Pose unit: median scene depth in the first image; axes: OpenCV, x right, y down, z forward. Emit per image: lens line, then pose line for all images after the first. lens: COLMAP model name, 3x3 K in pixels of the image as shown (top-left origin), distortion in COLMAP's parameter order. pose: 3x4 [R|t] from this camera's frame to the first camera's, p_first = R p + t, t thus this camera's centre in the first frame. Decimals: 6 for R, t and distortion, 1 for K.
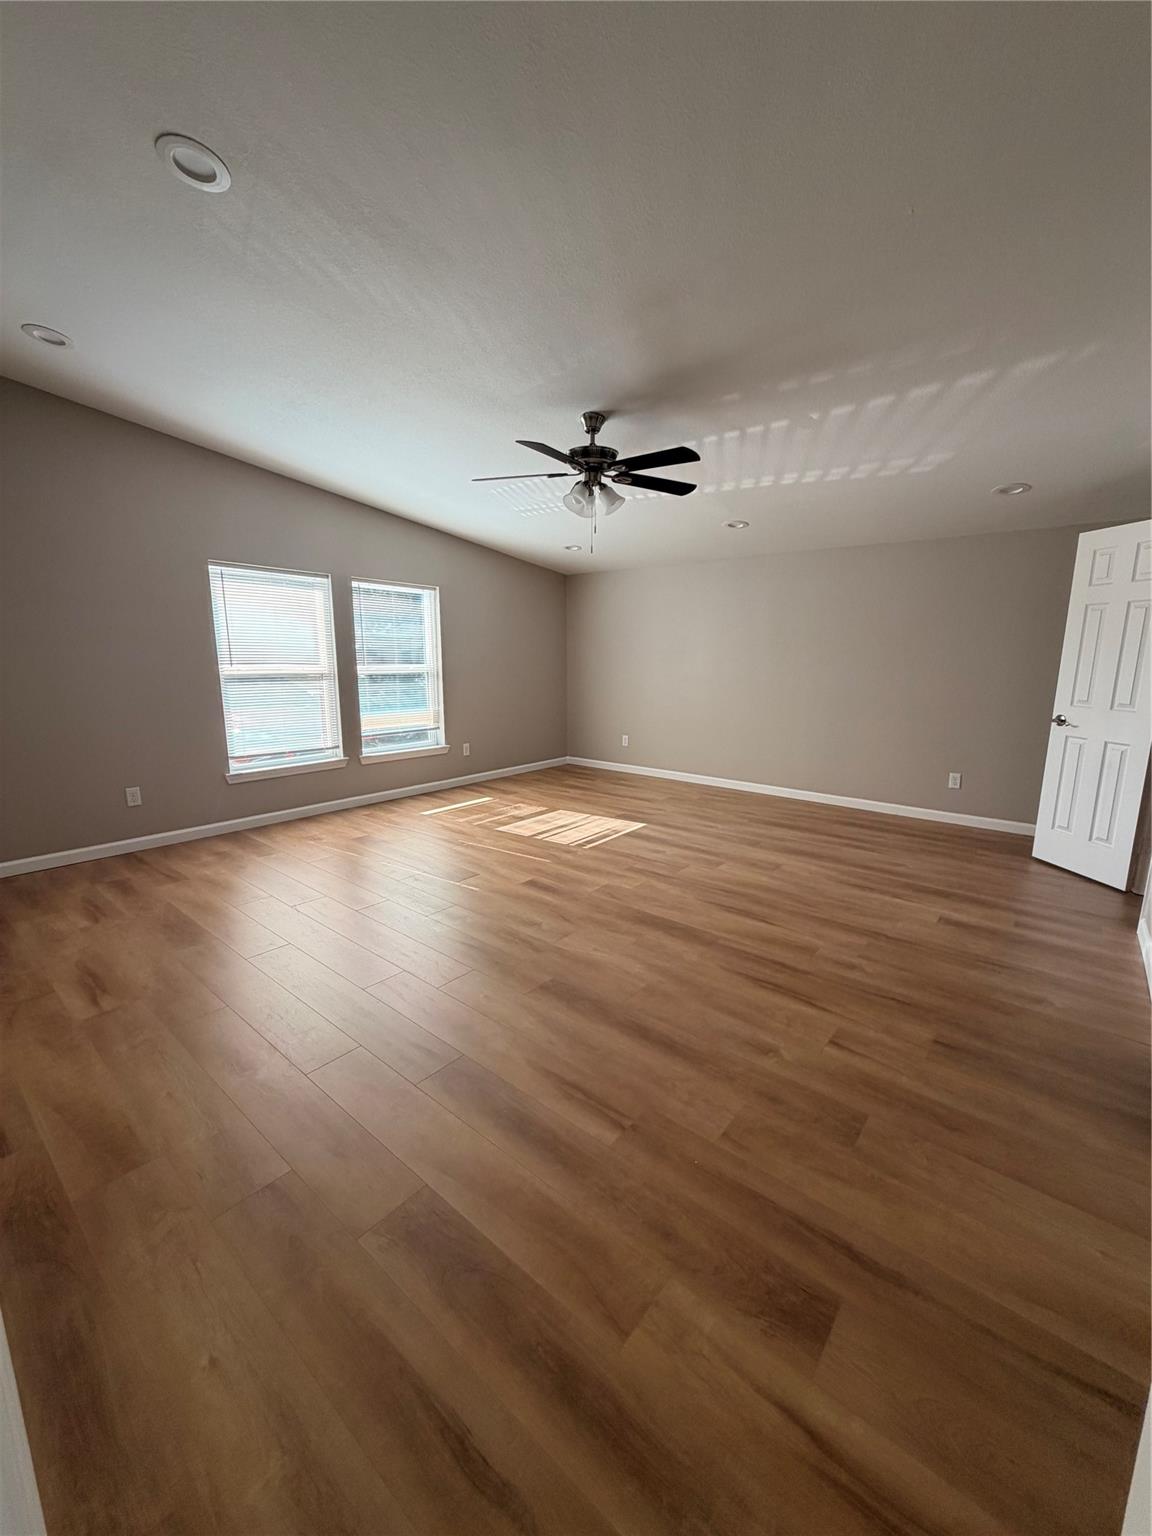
lens RADIAL K [[600.6, 0, 579.2], [0, 600.6, 761.8], [0, 0, 1]] dist [-0.007078, 0.000255]
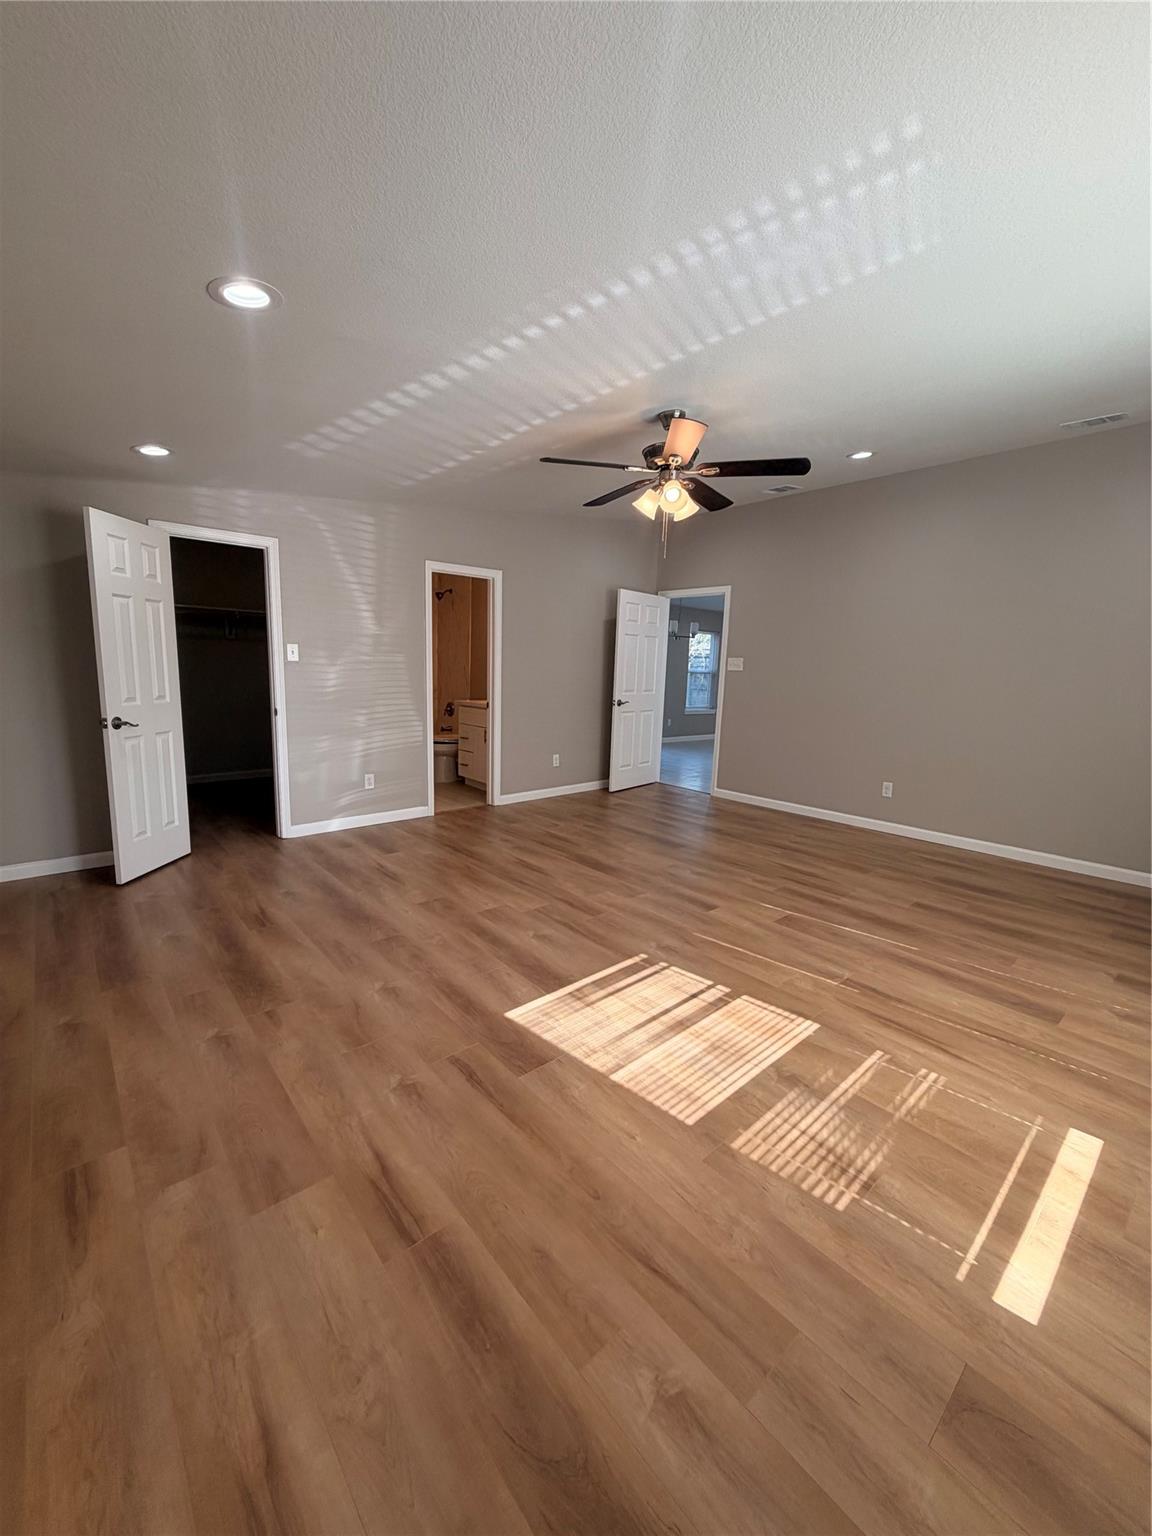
lens RADIAL K [[600.6, 0, 582.1], [0, 600.6, 768.0], [0, 0, 1]] dist [-0.007078, 0.000255]
pose [[-0.985667, -0.058113, 0.158378, -0.015734], [-0.000976, 0.940746, 0.339110, -0.271201], [-0.168700, 0.334095, -0.927319, 1.524004]]
